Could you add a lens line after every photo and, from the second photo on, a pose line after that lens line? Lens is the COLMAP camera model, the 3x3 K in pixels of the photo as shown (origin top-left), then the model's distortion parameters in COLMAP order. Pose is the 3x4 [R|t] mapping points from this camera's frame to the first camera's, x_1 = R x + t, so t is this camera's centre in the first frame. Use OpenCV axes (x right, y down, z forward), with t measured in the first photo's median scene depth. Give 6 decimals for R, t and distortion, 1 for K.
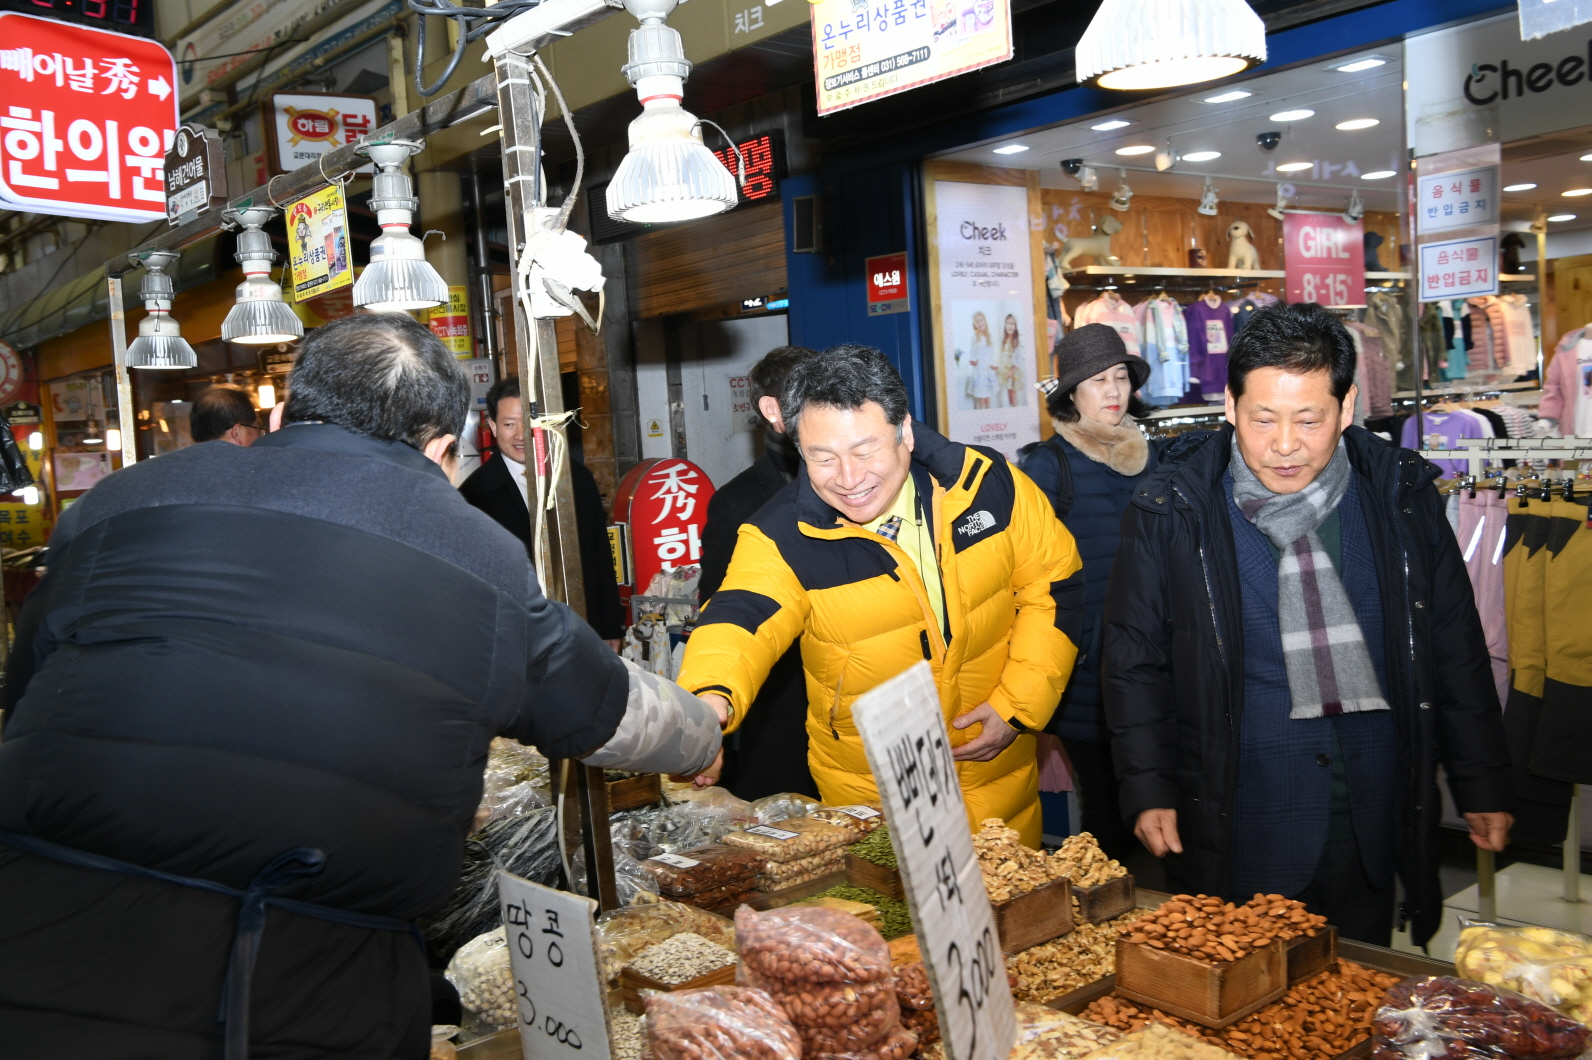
lens RADIAL K [[1485.8, 0, 796.0], [0, 1485.8, 530.0], [0, 0, 1]] dist [-0.002280, 0.034864]
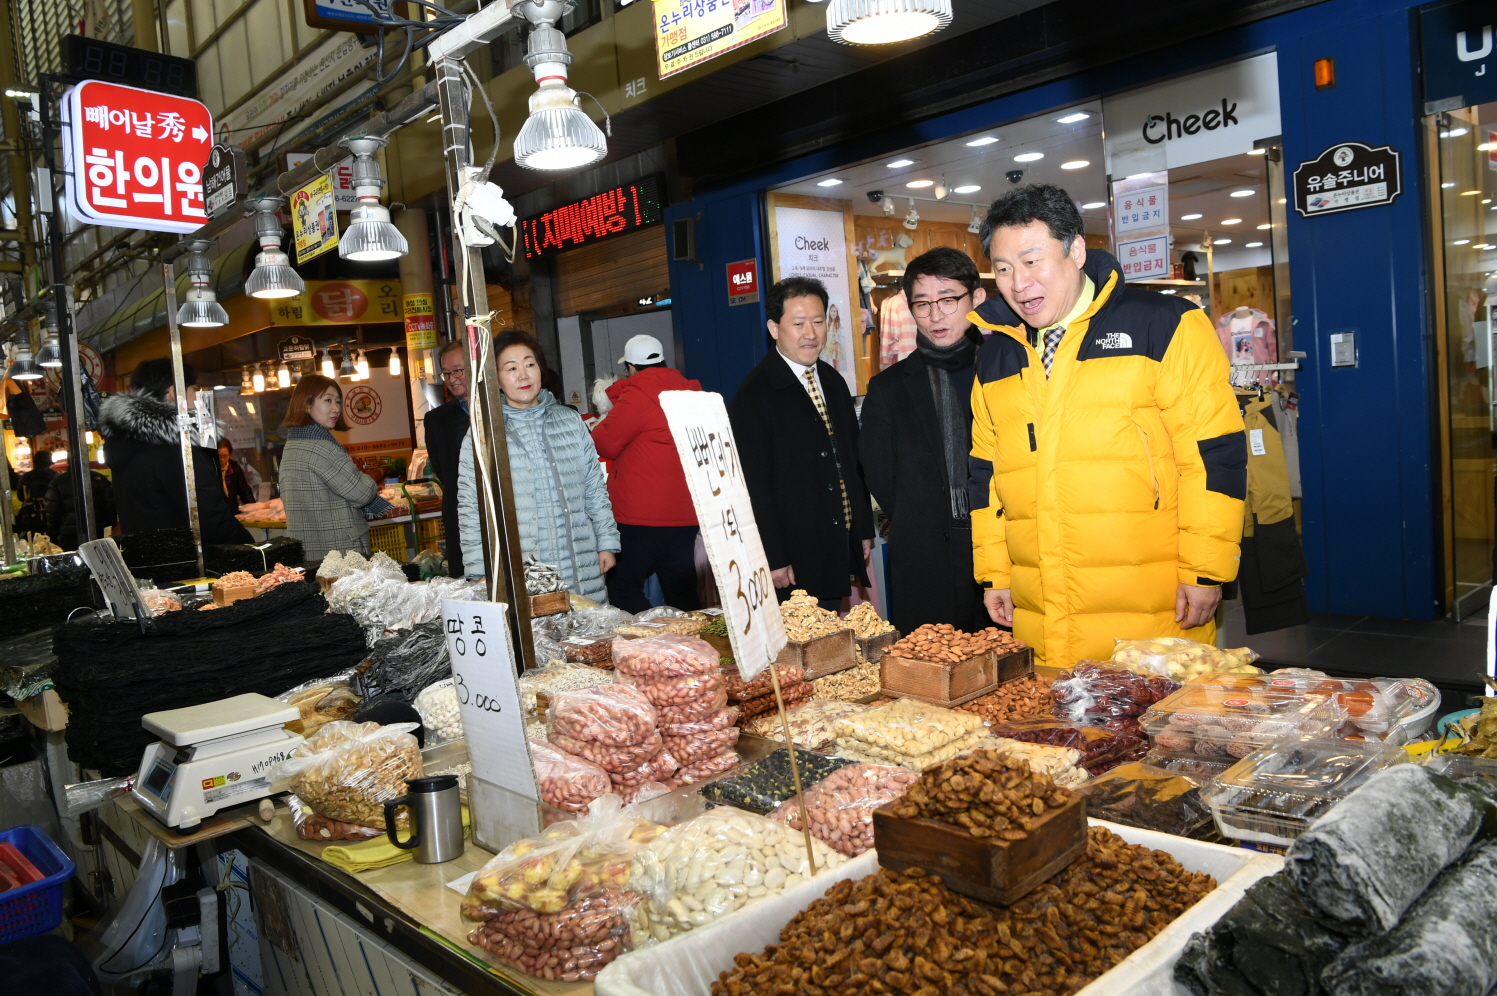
lens RADIAL K [[1106.2, 0, 748.5], [0, 1106.2, 498.0], [0, 0, 1]] dist [-0.057077, 0.010856]
pose [[0.998261, -0.022397, 0.054528, 0.026545], [0.022020, 0.999729, 0.007503, 0.090285], [-0.054681, -0.006289, 0.998484, -0.046739]]
